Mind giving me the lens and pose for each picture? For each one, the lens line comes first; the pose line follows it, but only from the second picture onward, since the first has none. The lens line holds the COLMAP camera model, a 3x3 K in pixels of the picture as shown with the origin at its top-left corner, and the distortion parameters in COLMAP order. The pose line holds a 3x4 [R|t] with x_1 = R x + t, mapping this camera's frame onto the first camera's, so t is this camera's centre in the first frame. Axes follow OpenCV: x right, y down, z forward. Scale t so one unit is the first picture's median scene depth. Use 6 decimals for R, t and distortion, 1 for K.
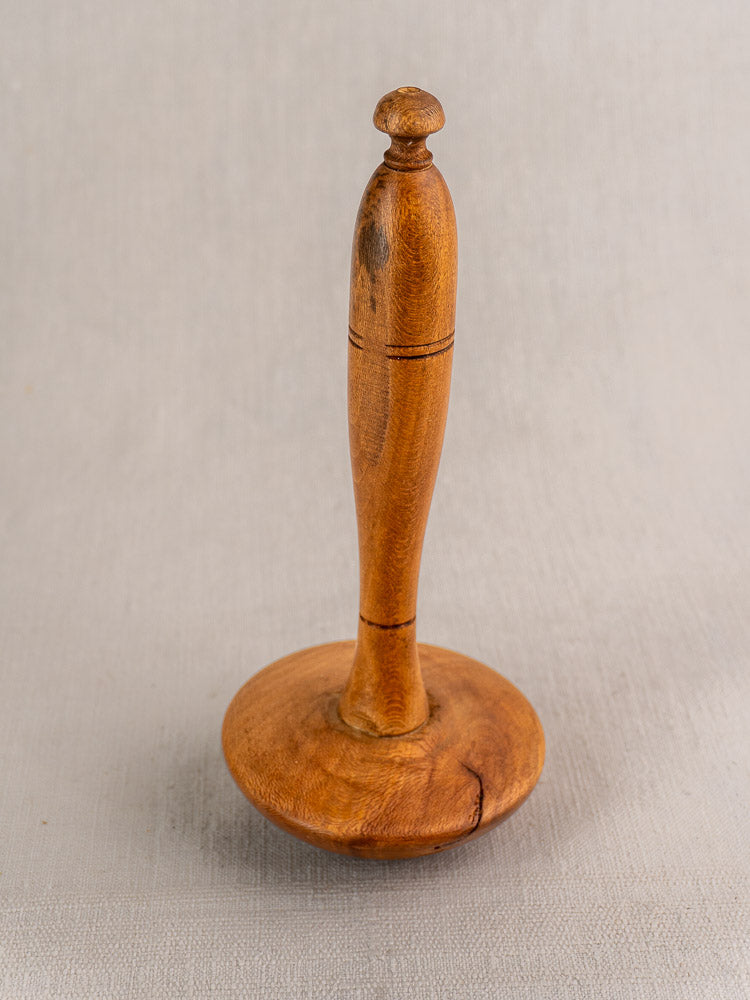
lens RADIAL K [[1858.9, 0, 375.0], [0, 1858.9, 500.0], [0, 0, 1]] dist [0.043788, 0.121106]
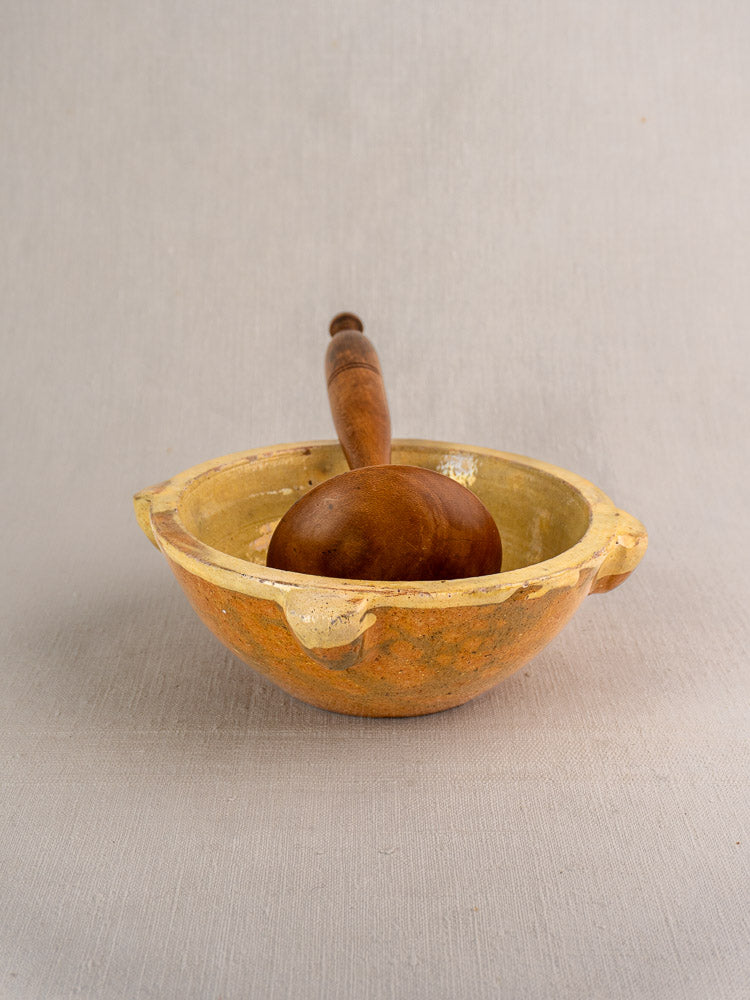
lens RADIAL K [[1412.5, 0, 375.0], [0, 1412.5, 500.0], [0, 0, 1]] dist [0.012141, -0.036443]
pose [[0.999318, 0.022977, -0.028923, 0.001467], [-0.026777, 0.989971, -0.138713, 0.186757], [0.025446, 0.139393, 0.989910, -0.072950]]
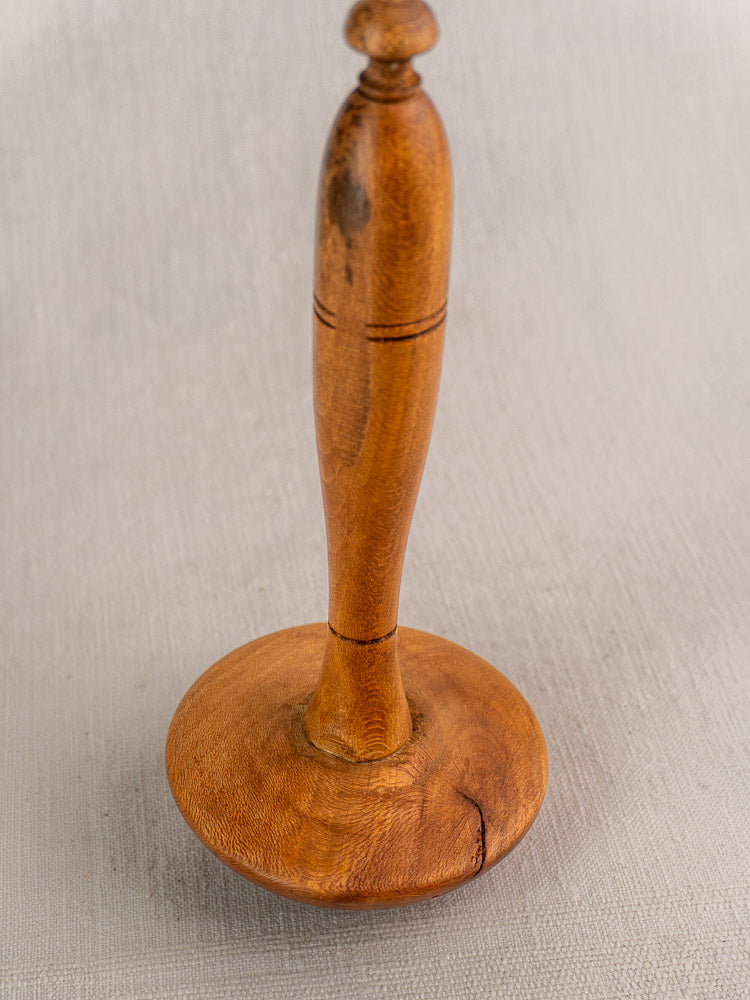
lens RADIAL K [[1899.2, 0, 379.3], [0, 1899.2, 602.3], [0, 0, 1]] dist [0.045698, 0.360732]
pose [[0.995894, -0.052751, 0.073575, -0.047909], [0.038987, 0.983377, 0.177342, -0.098039], [-0.081707, -0.173746, 0.981395, 0.168784]]
